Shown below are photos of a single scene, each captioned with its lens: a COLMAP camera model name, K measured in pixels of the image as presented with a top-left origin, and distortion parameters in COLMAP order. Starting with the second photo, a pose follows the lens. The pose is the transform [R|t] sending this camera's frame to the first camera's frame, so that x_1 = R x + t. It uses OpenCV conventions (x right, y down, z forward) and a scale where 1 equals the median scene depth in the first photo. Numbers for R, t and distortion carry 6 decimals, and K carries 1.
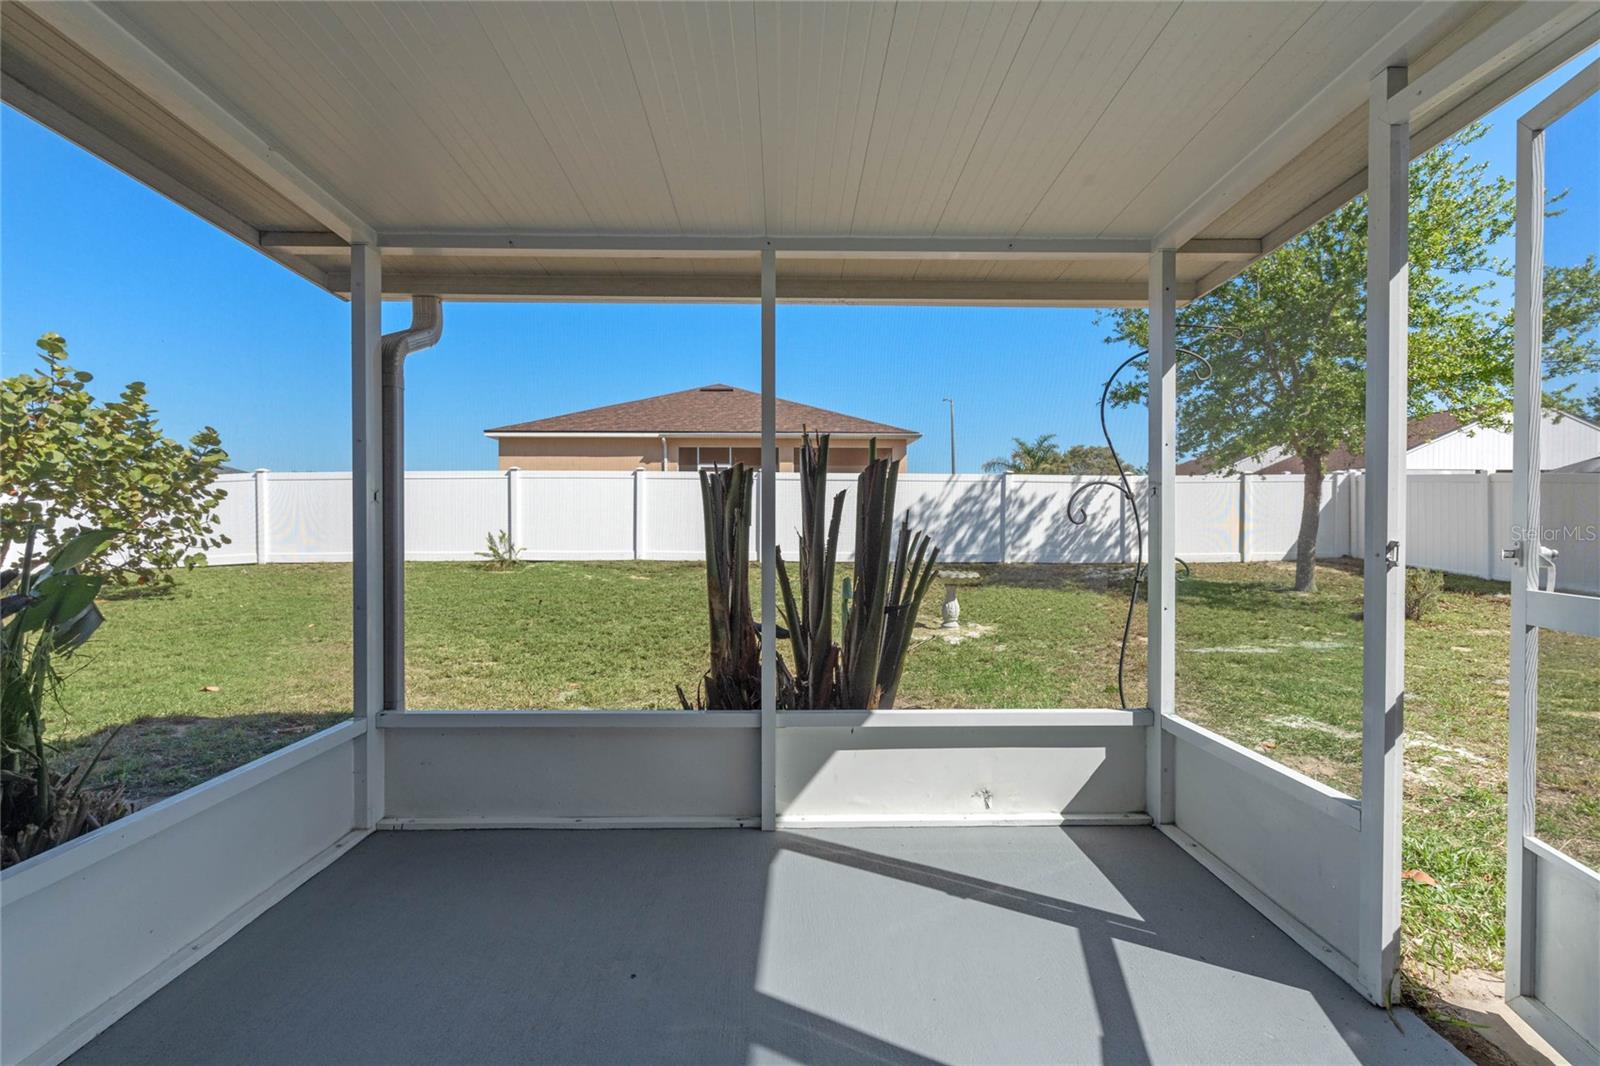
lens RADIAL K [[735.2, 0, 796.7], [0, 735.2, 533.2], [0, 0, 1]] dist [-0.004445, 0.000944]
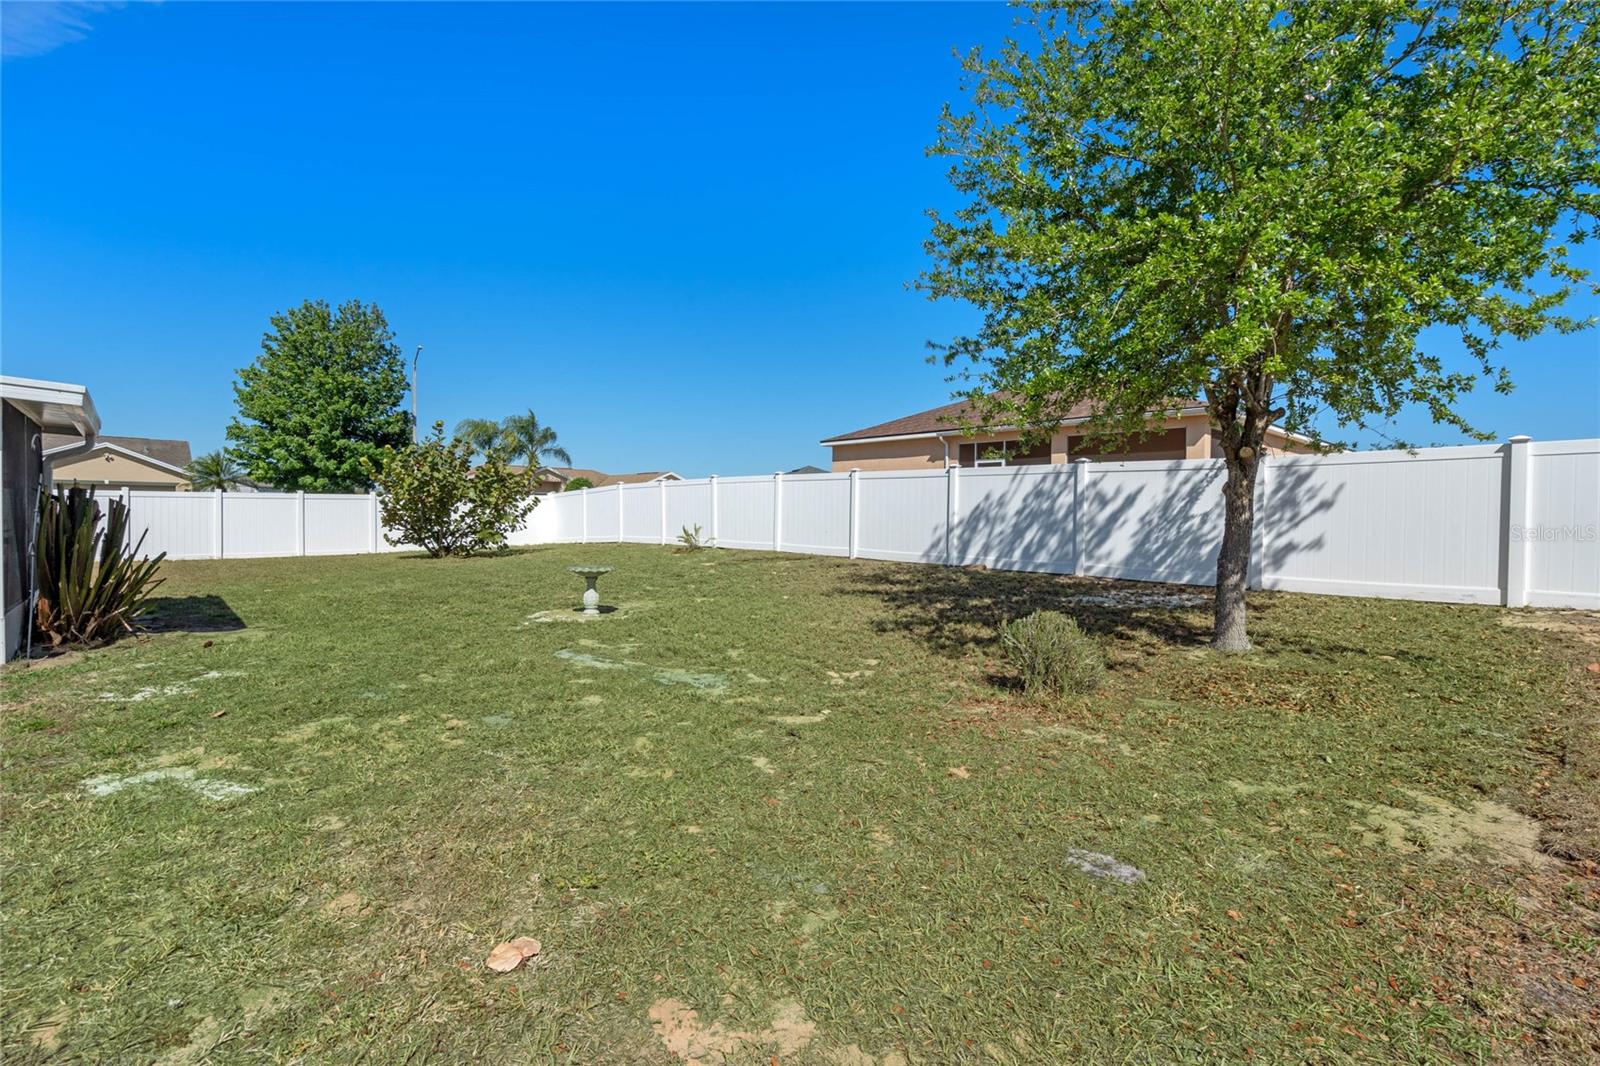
lens RADIAL K [[735.2, 0, 800.8], [0, 735.2, 532.1], [0, 0, 1]] dist [-0.004445, 0.000944]
pose [[0.645766, 0.025530, -0.763108, 3.186685], [-0.020832, 0.999658, 0.015815, -0.057531], [0.763251, 0.005684, 0.646077, 1.264912]]
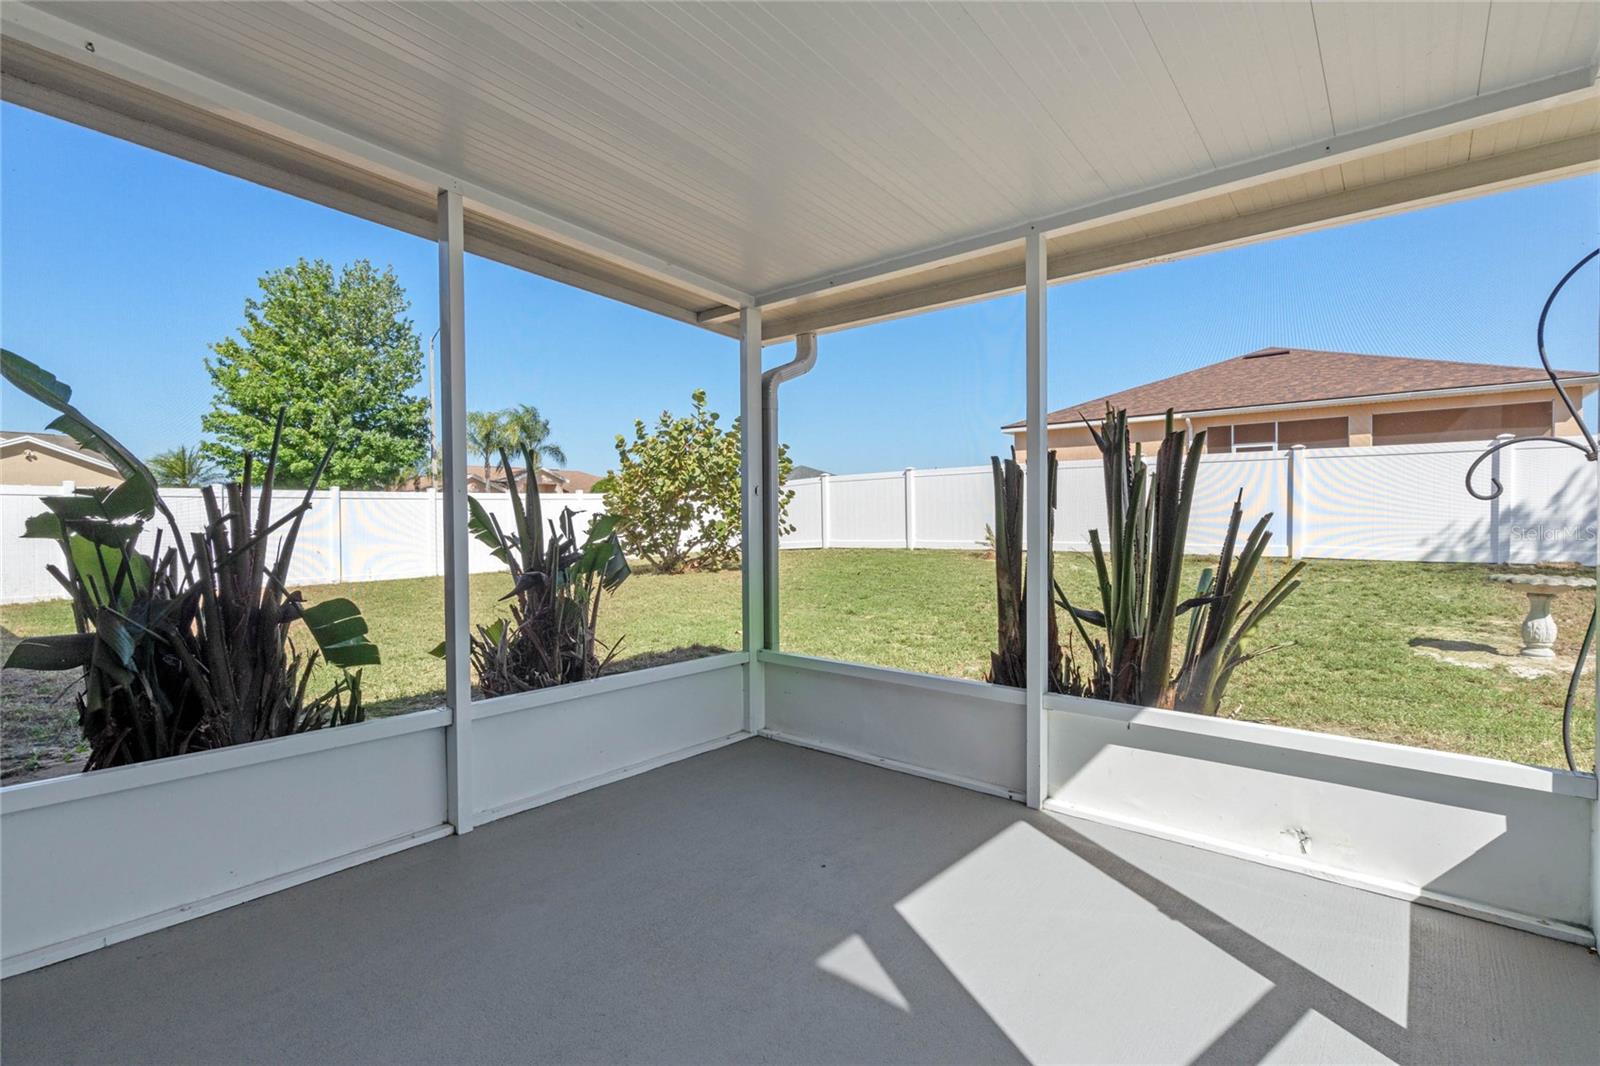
lens RADIAL K [[735.2, 0, 785.5], [0, 735.2, 533.8], [0, 0, 1]] dist [-0.004445, 0.000944]
pose [[0.744613, 0.008025, -0.667448, 0.345754], [-0.000704, 0.999937, 0.011238, 0.013059], [0.667496, -0.007898, 0.744572, 0.017368]]
